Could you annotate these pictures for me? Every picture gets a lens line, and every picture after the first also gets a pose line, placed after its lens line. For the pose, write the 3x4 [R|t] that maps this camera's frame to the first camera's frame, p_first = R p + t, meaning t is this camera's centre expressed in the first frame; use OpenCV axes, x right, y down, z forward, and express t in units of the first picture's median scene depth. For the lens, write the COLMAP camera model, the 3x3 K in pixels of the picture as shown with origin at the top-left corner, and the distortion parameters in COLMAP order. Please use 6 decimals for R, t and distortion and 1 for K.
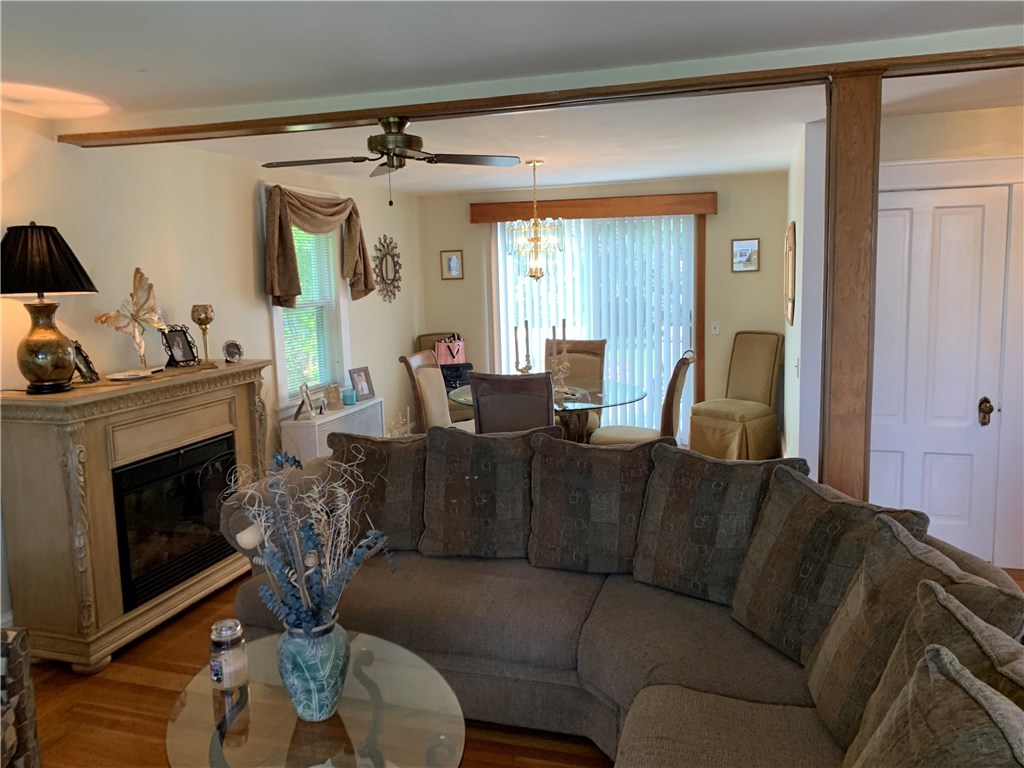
lens RADIAL K [[778.6, 0, 507.8], [0, 778.6, 375.4], [0, 0, 1]] dist [0.056803, -0.060147]
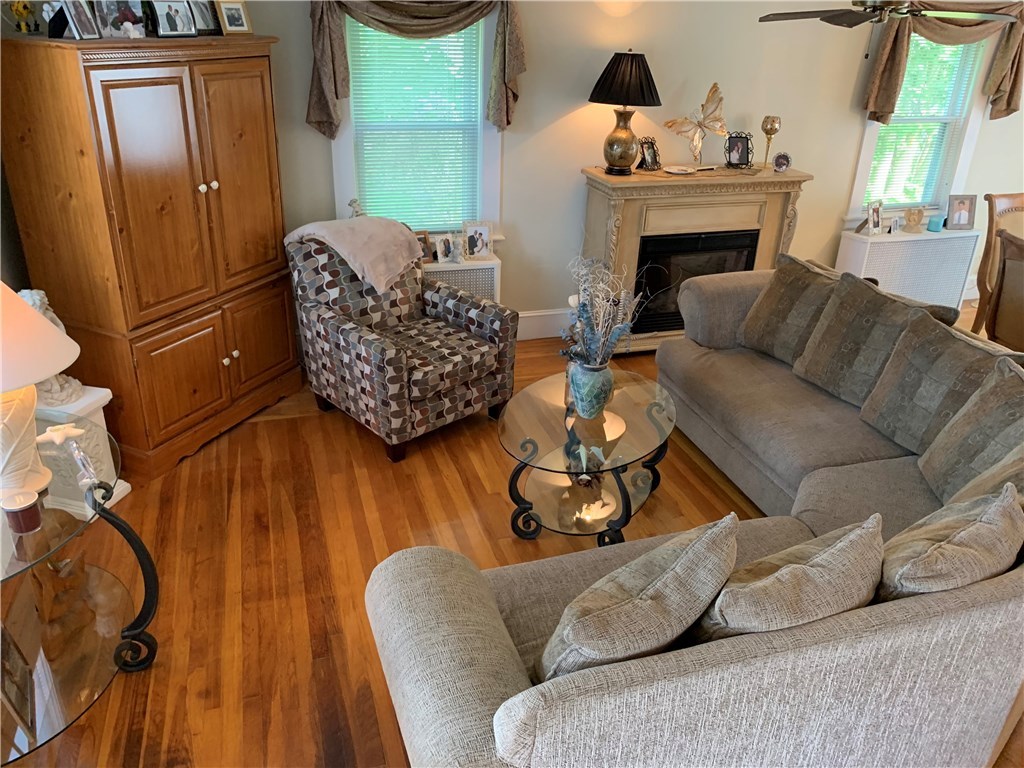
lens RADIAL K [[778.6, 0, 507.8], [0, 778.6, 375.4], [0, 0, 1]] dist [0.056803, -0.060147]
pose [[0.575633, 0.387122, -0.720266, 0.383047], [-0.156695, 0.916733, 0.367487, -0.106460], [0.802554, -0.098676, 0.588362, -0.047536]]
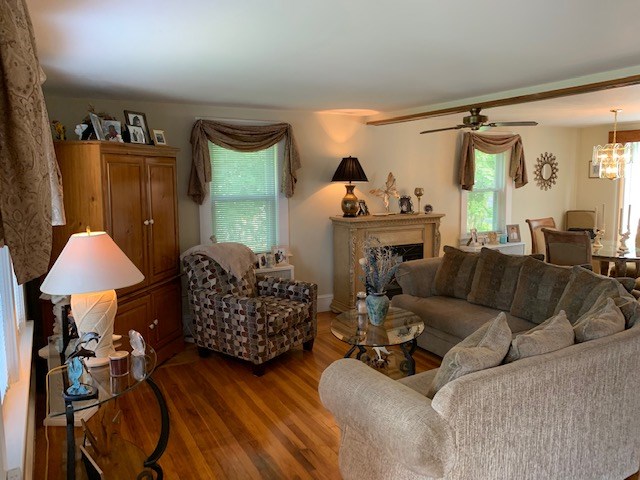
lens RADIAL K [[486.6, 0, 317.4], [0, 486.6, 234.7], [0, 0, 1]] dist [0.056803, -0.060147]
pose [[0.725694, 0.103000, -0.680265, 0.387855], [-0.101134, 0.993960, 0.042610, 0.015801], [0.680545, 0.037876, 0.731727, -0.250594]]
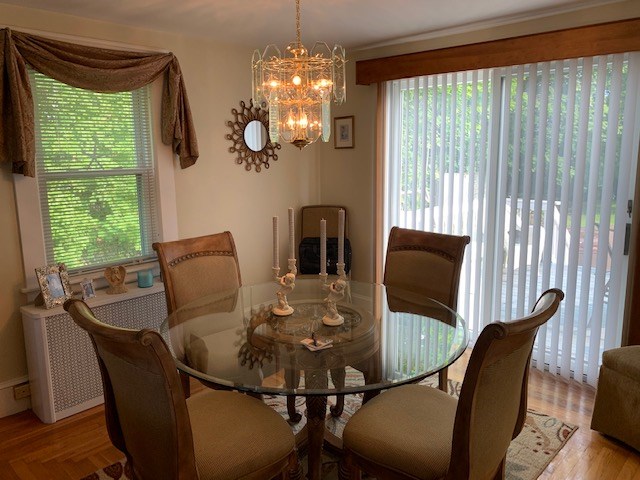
lens RADIAL K [[486.6, 0, 317.4], [0, 486.6, 234.7], [0, 0, 1]] dist [0.056803, -0.060147]
pose [[0.902044, 0.091521, -0.421831, 0.277868], [-0.074181, 0.995593, 0.057376, -0.093374], [0.425223, -0.020464, 0.904857, 0.811910]]
